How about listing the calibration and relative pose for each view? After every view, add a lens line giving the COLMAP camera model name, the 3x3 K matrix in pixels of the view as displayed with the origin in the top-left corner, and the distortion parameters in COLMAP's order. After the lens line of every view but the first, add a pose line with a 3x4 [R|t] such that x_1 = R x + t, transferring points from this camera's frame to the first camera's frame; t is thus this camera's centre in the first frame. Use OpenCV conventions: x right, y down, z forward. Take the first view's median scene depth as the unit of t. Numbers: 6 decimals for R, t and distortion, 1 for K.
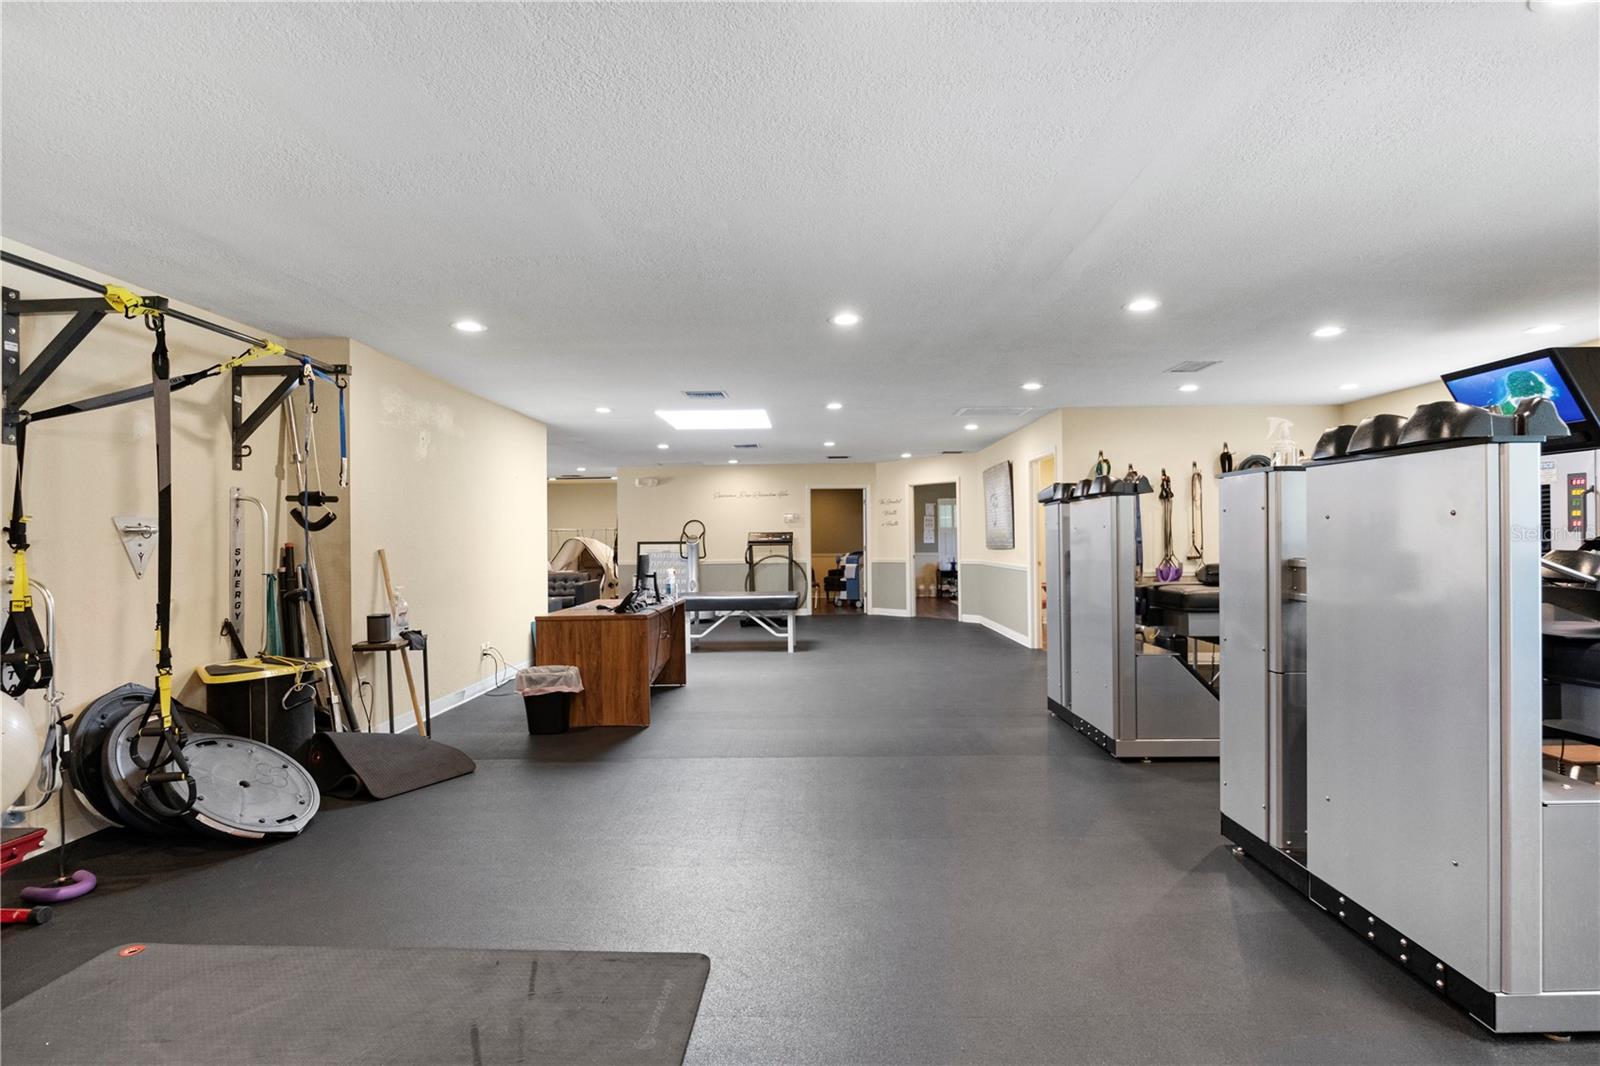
lens RADIAL K [[804.4, 0, 800.0], [0, 804.4, 535.5], [0, 0, 1]] dist [-0.013749, 0.003152]
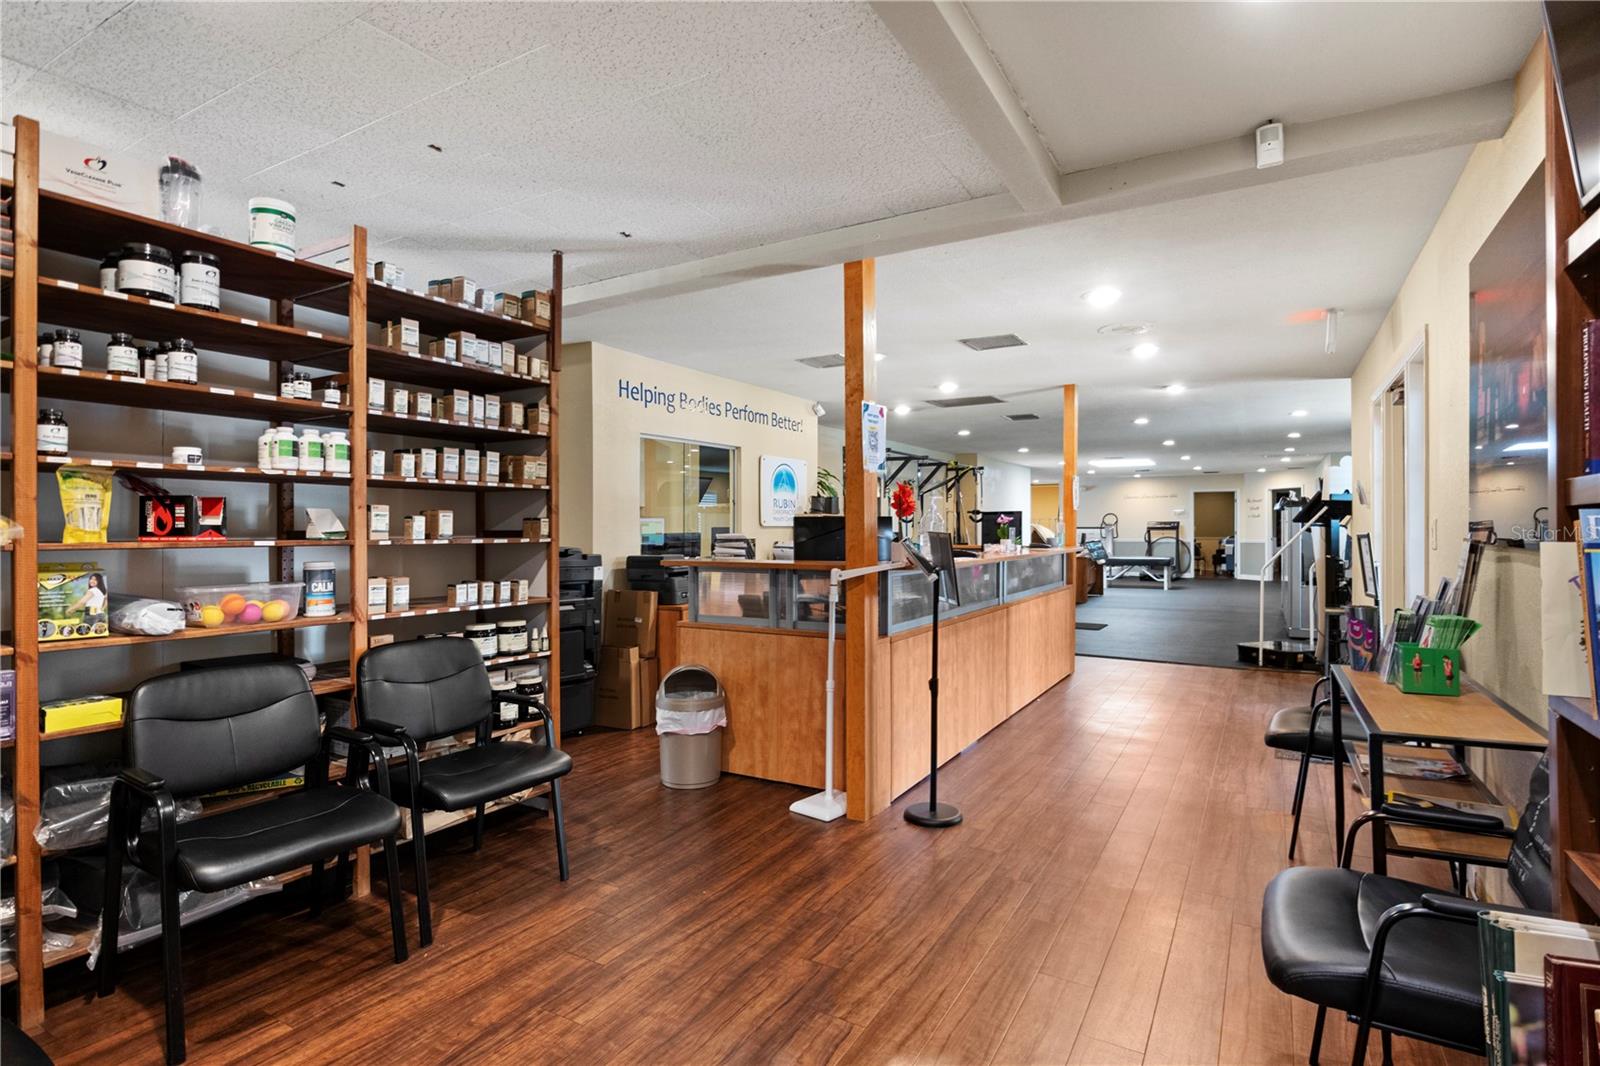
lens RADIAL K [[804.4, 0, 798.9], [0, 804.4, 537.1], [0, 0, 1]] dist [-0.013749, 0.003152]
pose [[0.875689, 0.013188, -0.482695, 0.217811], [-0.003678, 0.999780, 0.020642, -0.008991], [0.482861, -0.016301, 0.875545, -1.547637]]
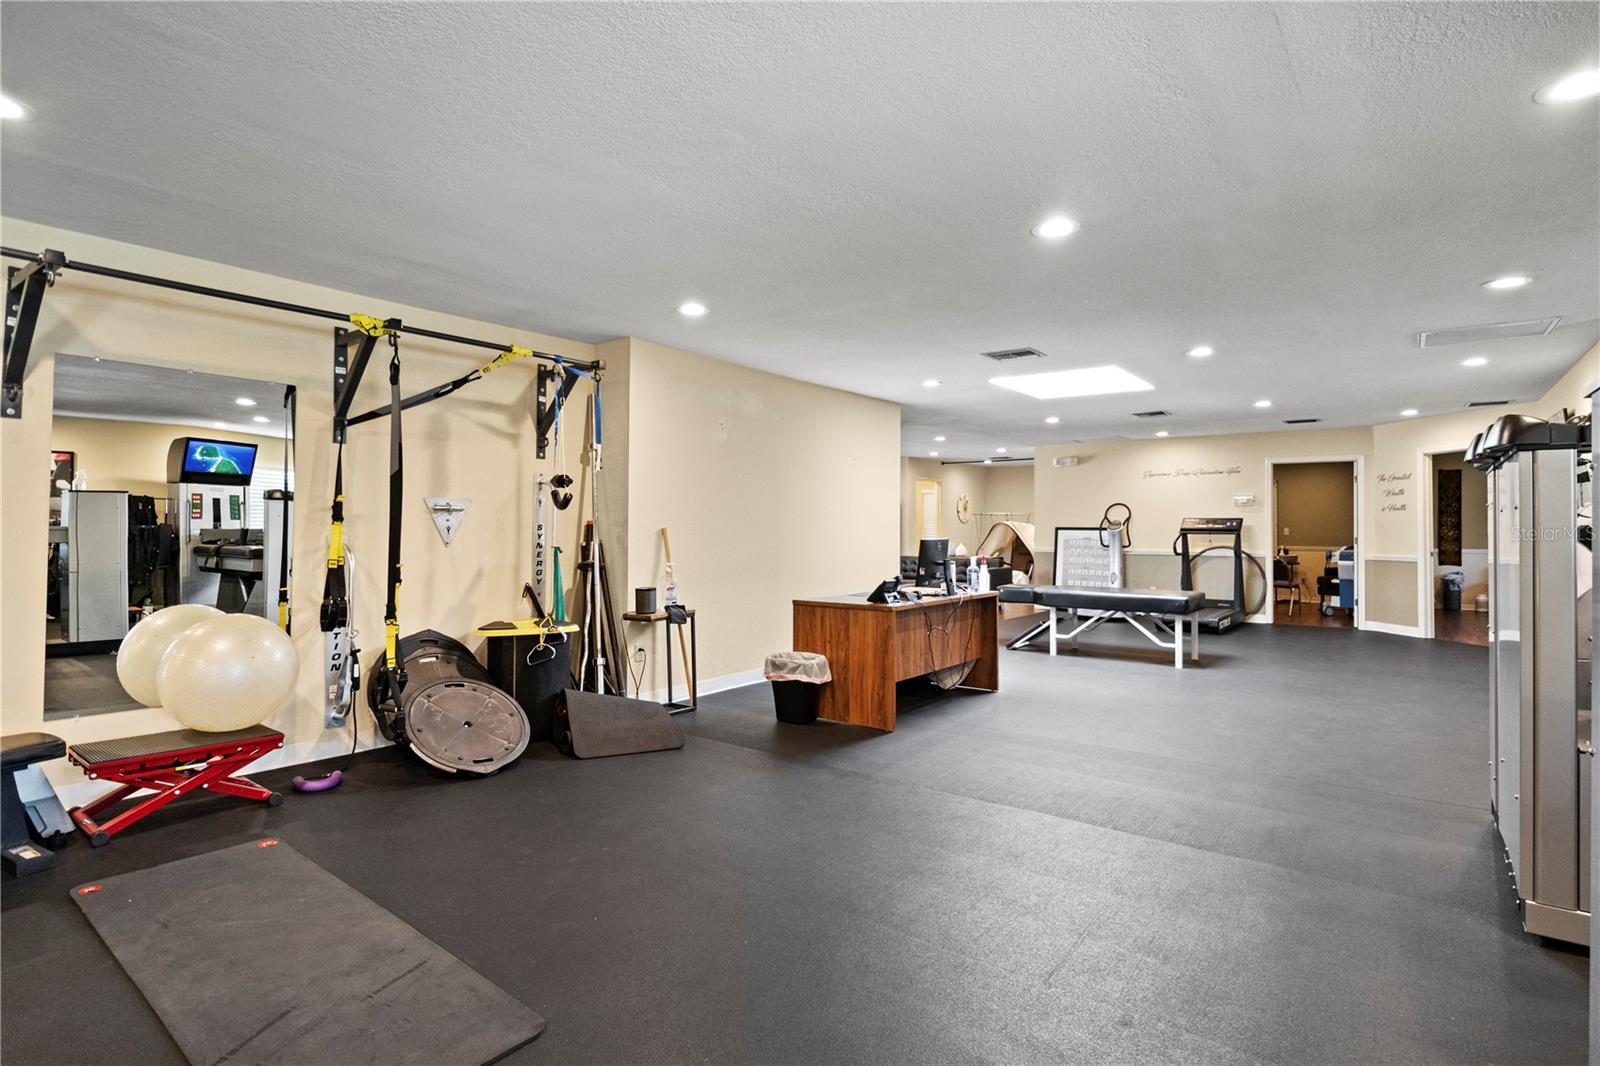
lens RADIAL K [[804.4, 0, 793.1], [0, 804.4, 517.6], [0, 0, 1]] dist [-0.013749, 0.003152]
pose [[0.804283, 0.008954, -0.594180, 0.249973], [-0.011324, 0.999936, -0.000260, 0.001389], [0.594139, 0.006938, 0.804332, 0.215631]]
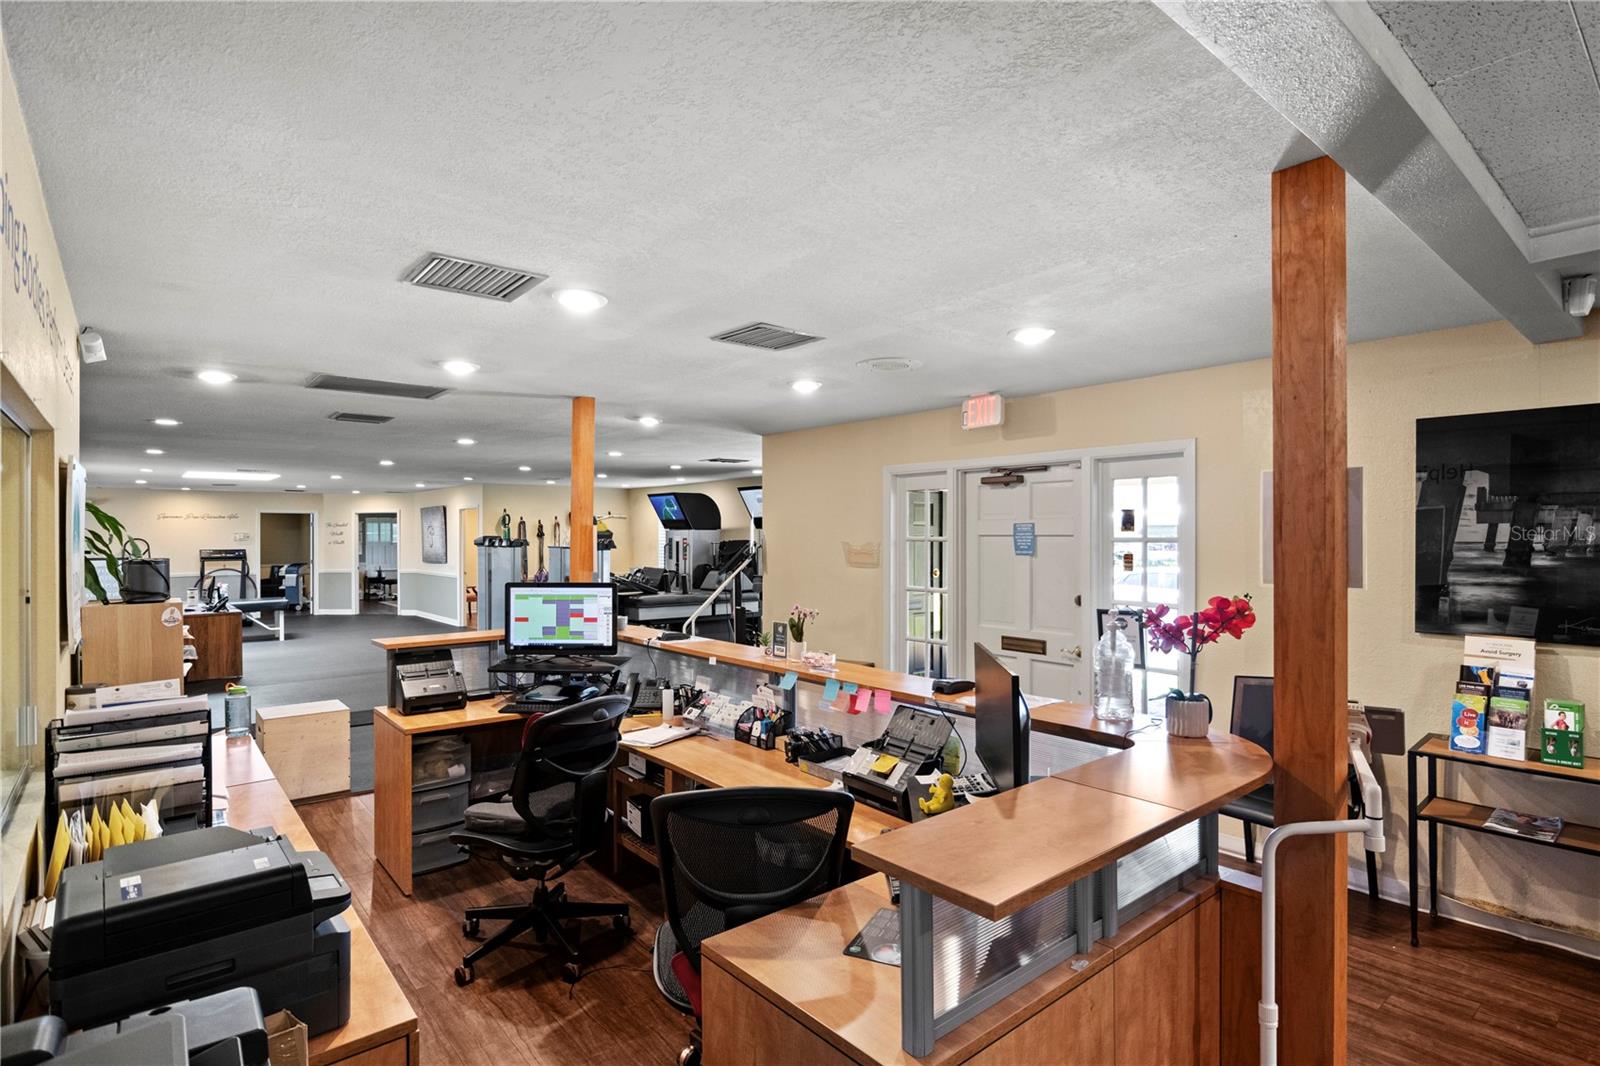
lens RADIAL K [[804.4, 0, 816.8], [0, 804.4, 537.6], [0, 0, 1]] dist [-0.013749, 0.003152]
pose [[0.738964, 0.006104, 0.673718, -0.431653], [-0.008173, 0.999967, -0.000096, -0.068454], [-0.673696, -0.005435, 0.738989, -1.078222]]
